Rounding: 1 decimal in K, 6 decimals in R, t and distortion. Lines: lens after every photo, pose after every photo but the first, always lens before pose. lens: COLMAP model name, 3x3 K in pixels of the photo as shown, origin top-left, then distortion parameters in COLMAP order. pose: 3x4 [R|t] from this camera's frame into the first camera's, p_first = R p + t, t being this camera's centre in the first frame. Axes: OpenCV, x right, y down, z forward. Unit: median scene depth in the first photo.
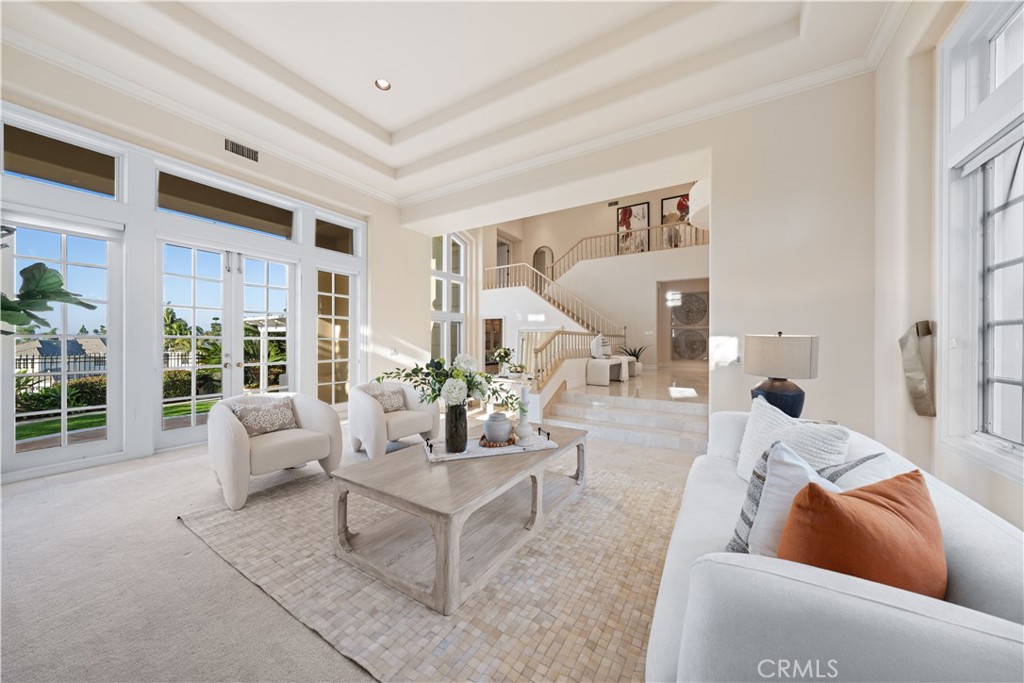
lens RADIAL K [[350.4, 0, 515.6], [0, 350.4, 341.8], [0, 0, 1]] dist [-0.001873, -0.000017]
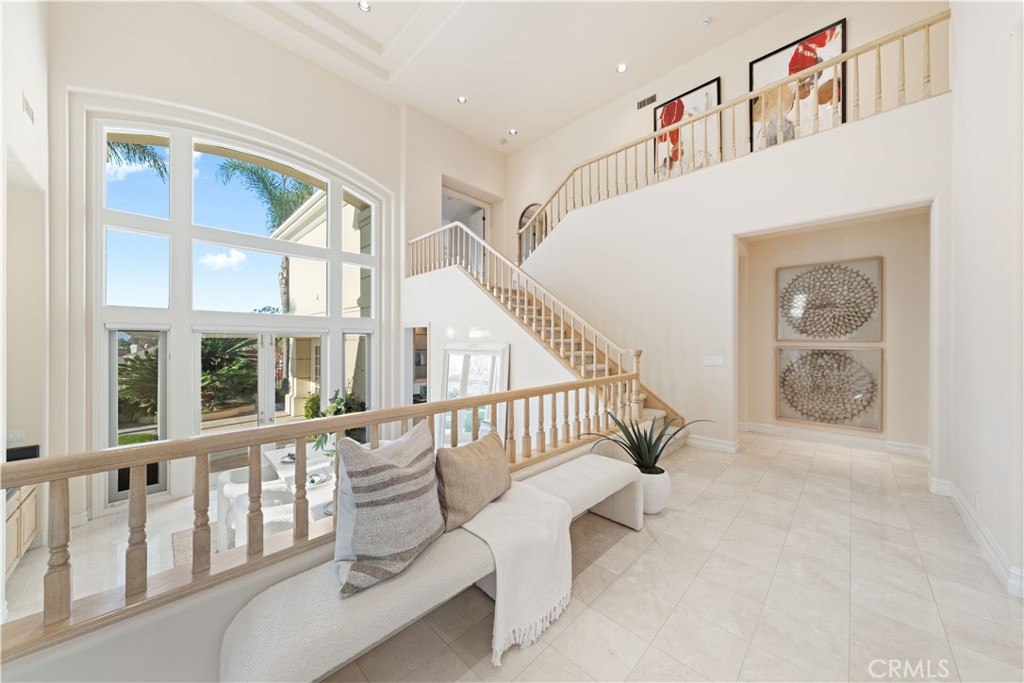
lens RADIAL K [[350.4, 0, 515.6], [0, 350.4, 341.8], [0, 0, 1]] dist [-0.001873, -0.000017]
pose [[0.974923, -0.002234, -0.222531, 0.213349], [0.002266, 0.999997, -0.000110, -0.041261], [0.222530, -0.000397, 0.974926, 0.471588]]
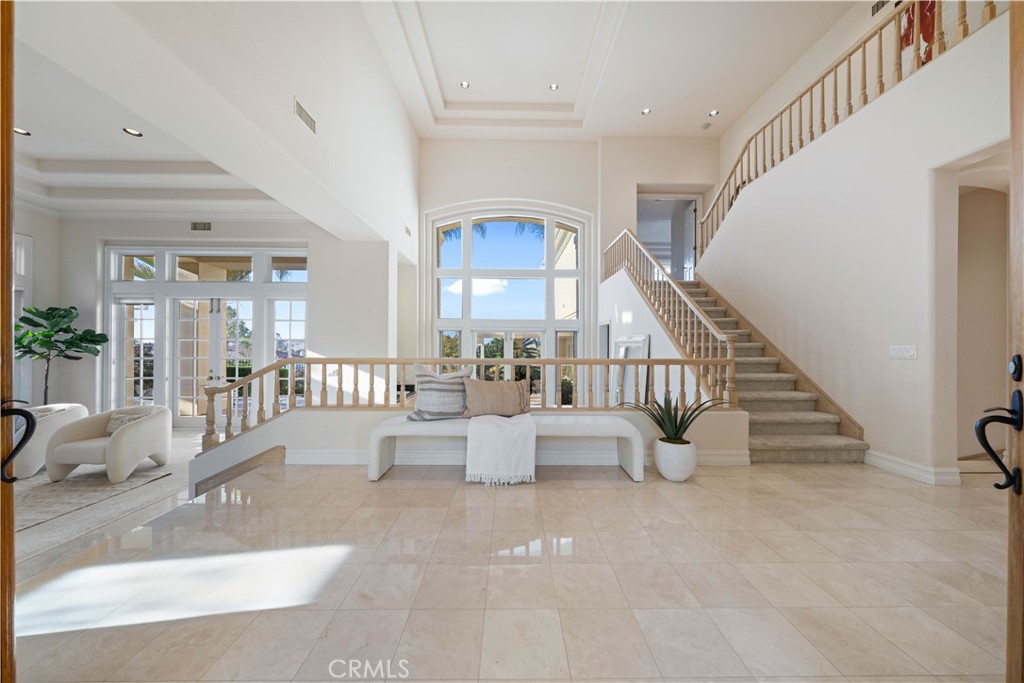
lens RADIAL K [[354.1, 0, 513.7], [0, 354.1, 346.6], [0, 0, 1]] dist [-0.001334, -0.000182]
pose [[0.527485, 0.001899, -0.849562, 0.408194], [-0.003956, 0.999992, -0.000221, -0.023028], [0.849555, 0.003478, 0.527488, 0.486319]]
